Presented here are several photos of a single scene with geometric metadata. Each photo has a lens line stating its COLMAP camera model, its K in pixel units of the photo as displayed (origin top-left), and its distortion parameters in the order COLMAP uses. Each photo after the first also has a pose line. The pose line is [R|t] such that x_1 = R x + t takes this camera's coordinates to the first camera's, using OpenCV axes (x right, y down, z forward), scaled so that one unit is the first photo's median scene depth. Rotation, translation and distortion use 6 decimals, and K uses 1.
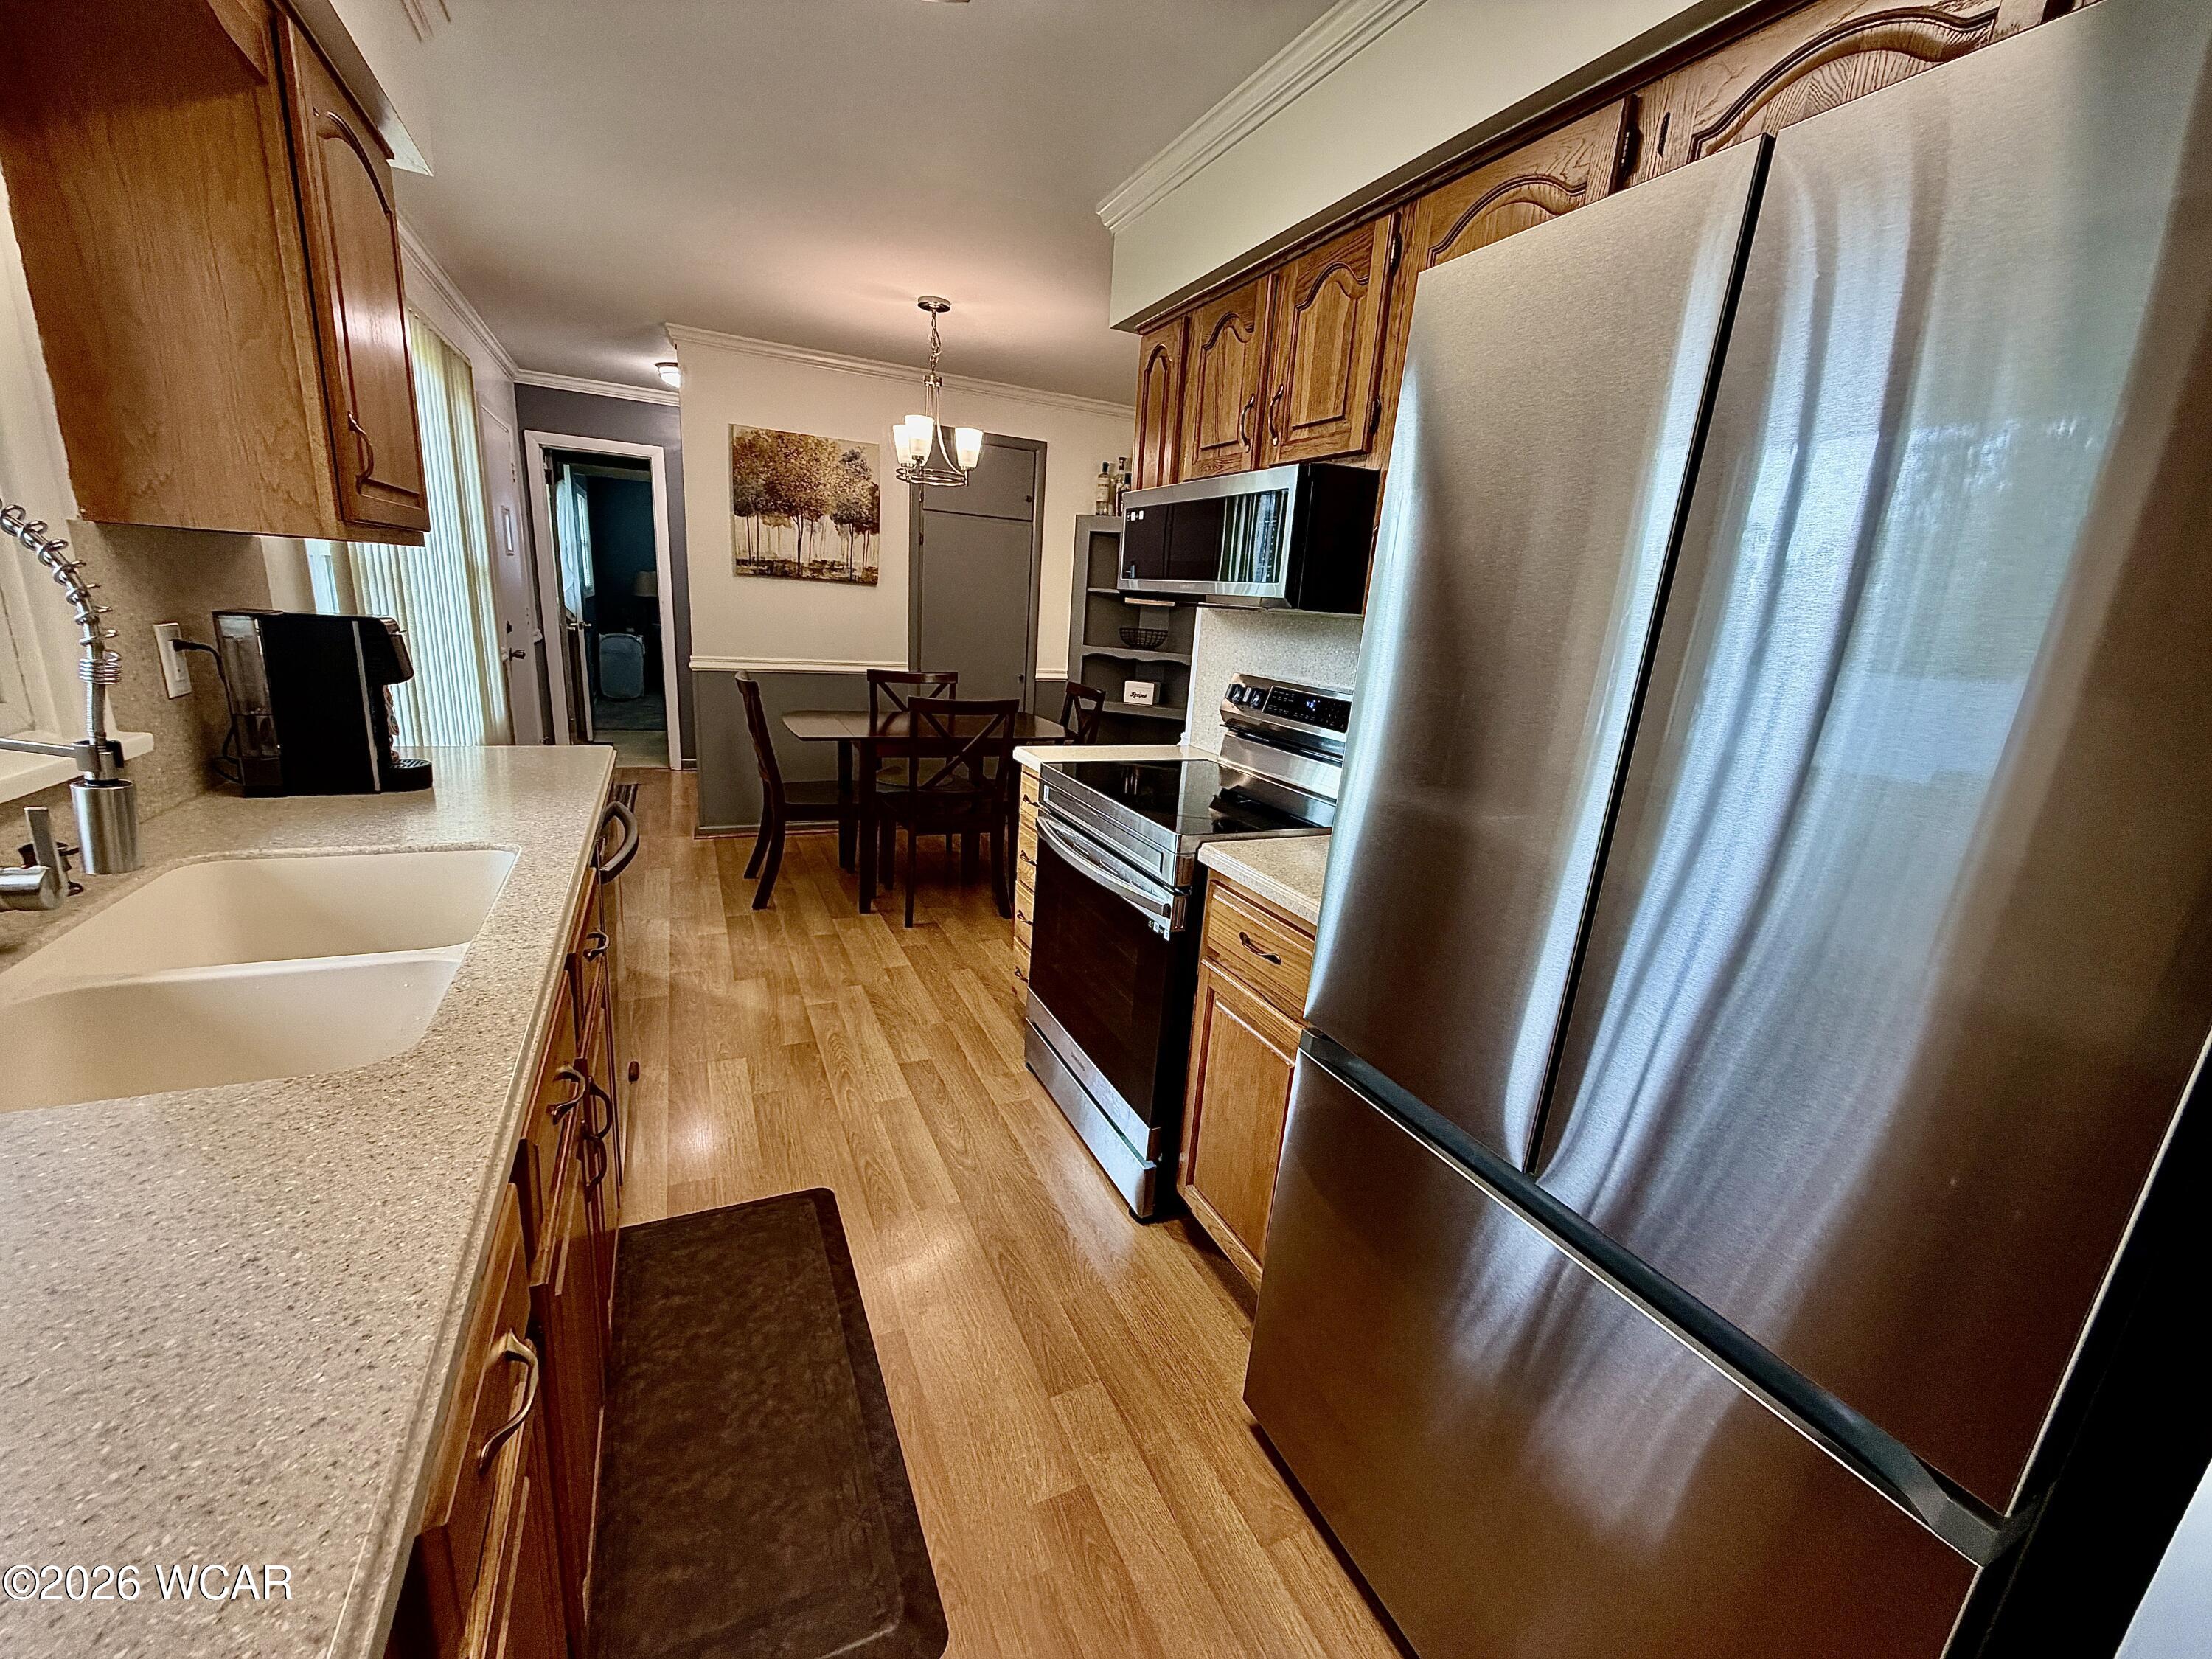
lens RADIAL K [[880.6, 0, 1108.2], [0, 880.6, 830.8], [0, 0, 1]] dist [0.000254, 0.000459]
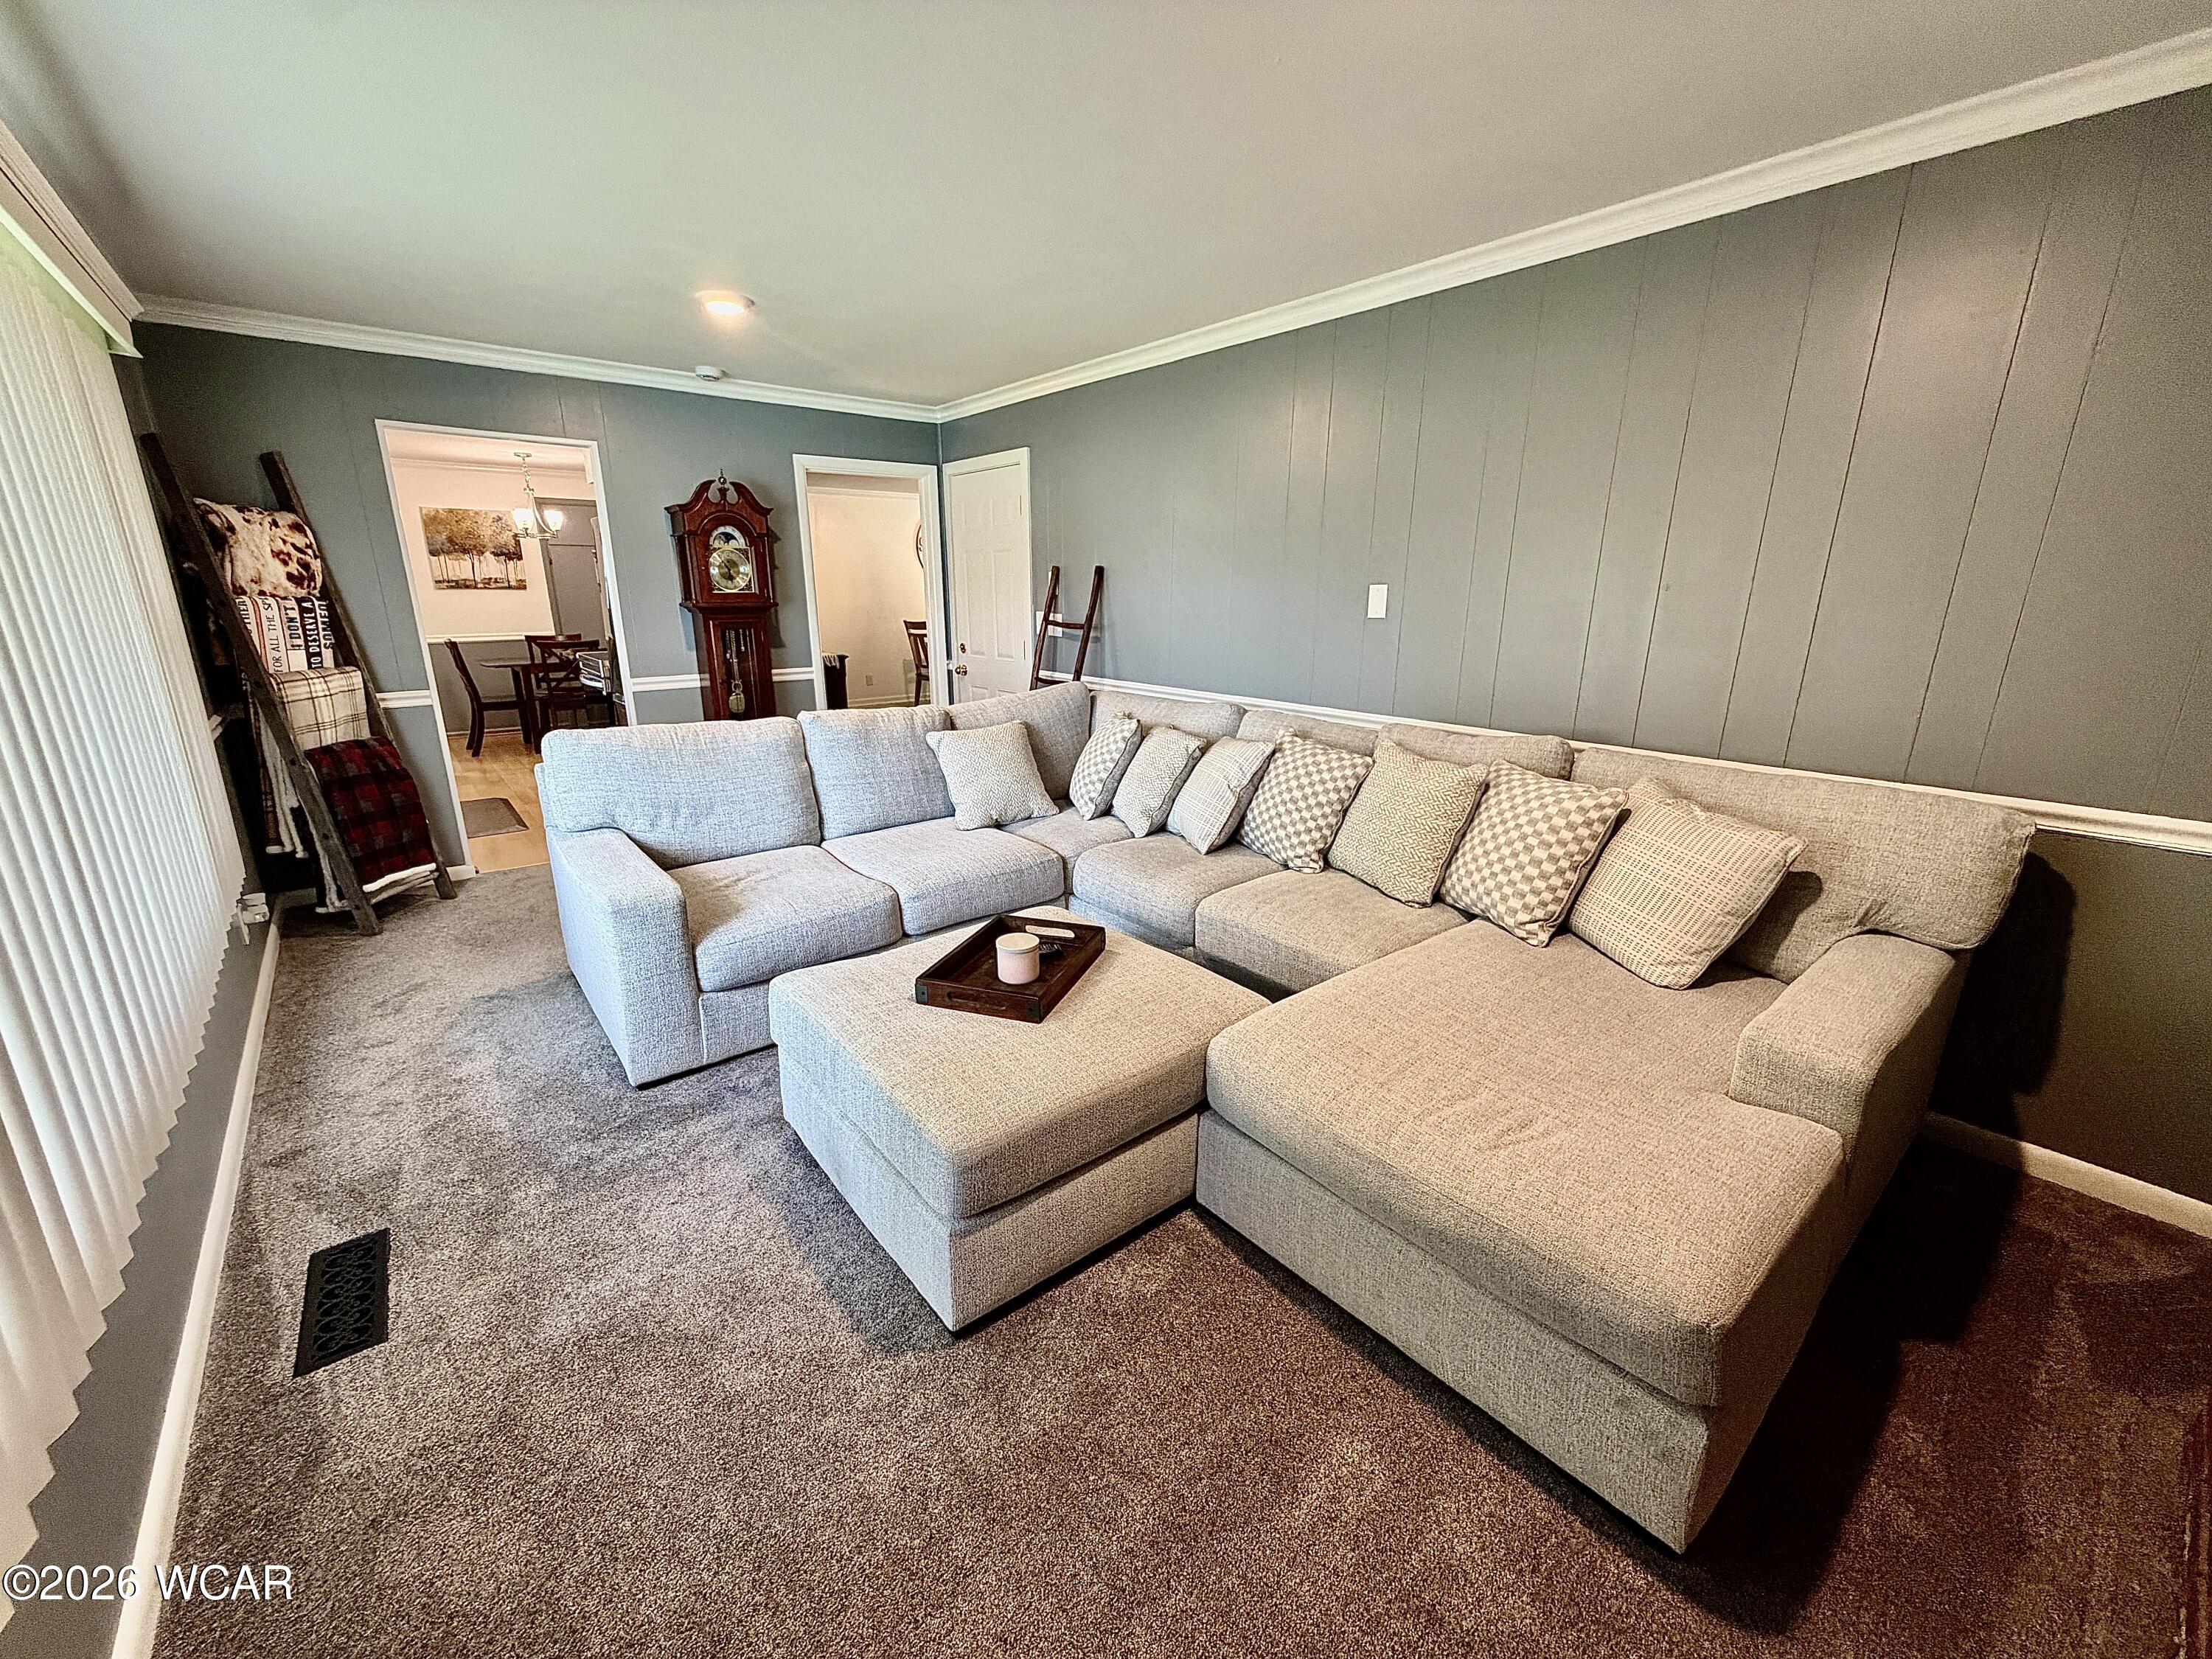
lens RADIAL K [[880.6, 0, 1101.3], [0, 880.6, 831.7], [0, 0, 1]] dist [0.000254, 0.000459]
pose [[0.968749, -0.130236, 0.211102, 0.435494], [0.124463, 0.991399, 0.040468, 0.287469], [-0.214557, -0.012929, 0.976626, -1.022012]]
